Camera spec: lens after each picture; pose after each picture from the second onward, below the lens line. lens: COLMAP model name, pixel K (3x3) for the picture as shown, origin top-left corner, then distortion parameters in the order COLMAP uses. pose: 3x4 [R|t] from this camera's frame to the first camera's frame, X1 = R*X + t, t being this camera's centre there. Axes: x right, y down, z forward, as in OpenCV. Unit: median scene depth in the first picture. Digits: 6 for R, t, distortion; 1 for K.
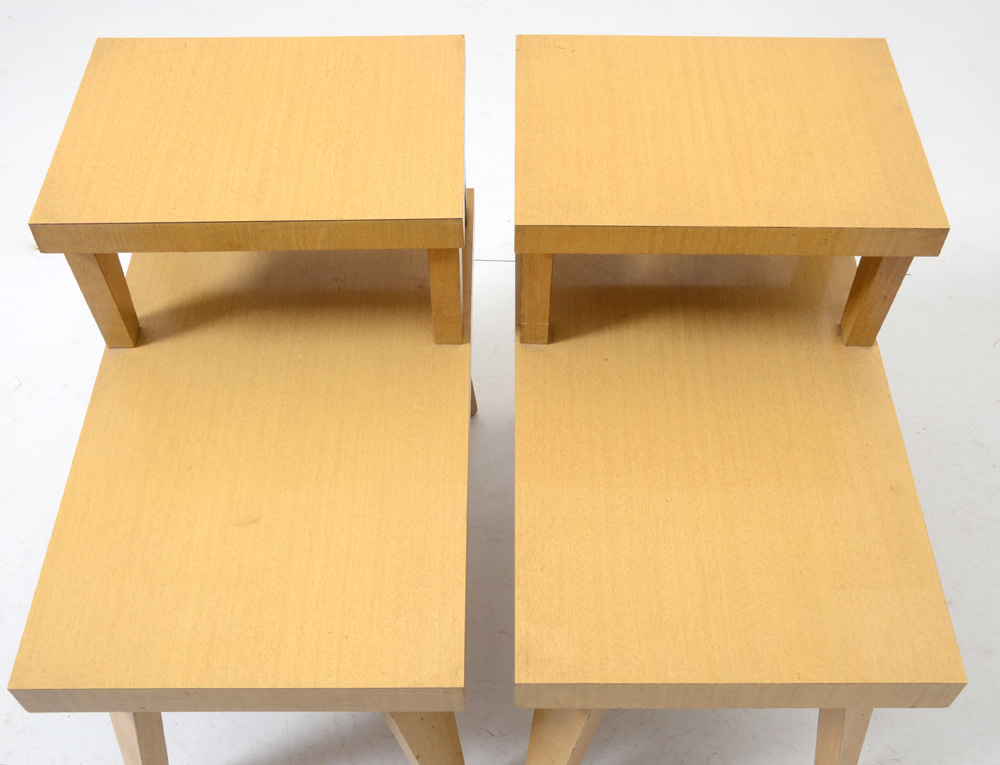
lens RADIAL K [[1121.6, 0, 503.2], [0, 1121.6, 396.7], [0, 0, 1]] dist [-0.011294, 0.000000]
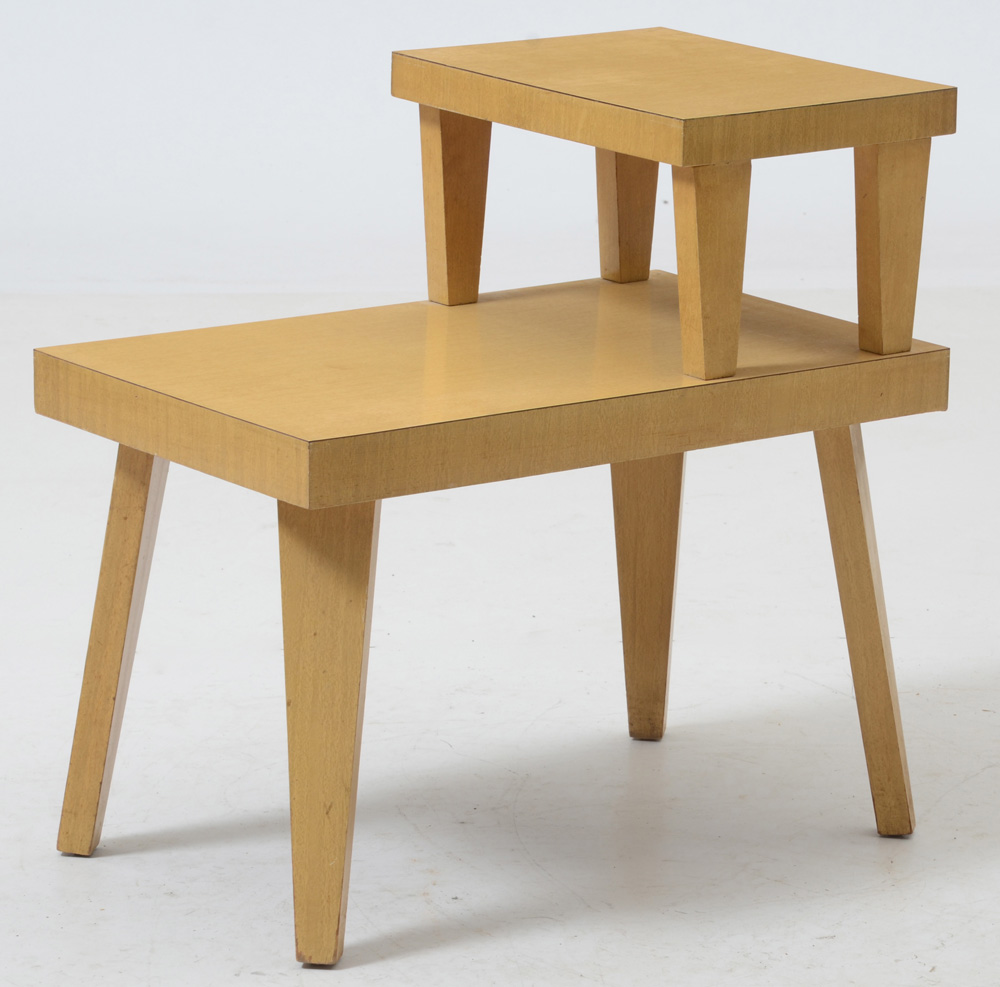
lens RADIAL K [[5366.2, 0, 600.5], [0, 5366.2, 520.7], [0, 0, 1]] dist [1.214619, 0.000000]
pose [[0.601850, 0.205885, -0.771614, 3.176597], [-0.639324, 0.703225, -0.311029, 1.384017], [0.478582, 0.680504, 0.554863, -1.128656]]
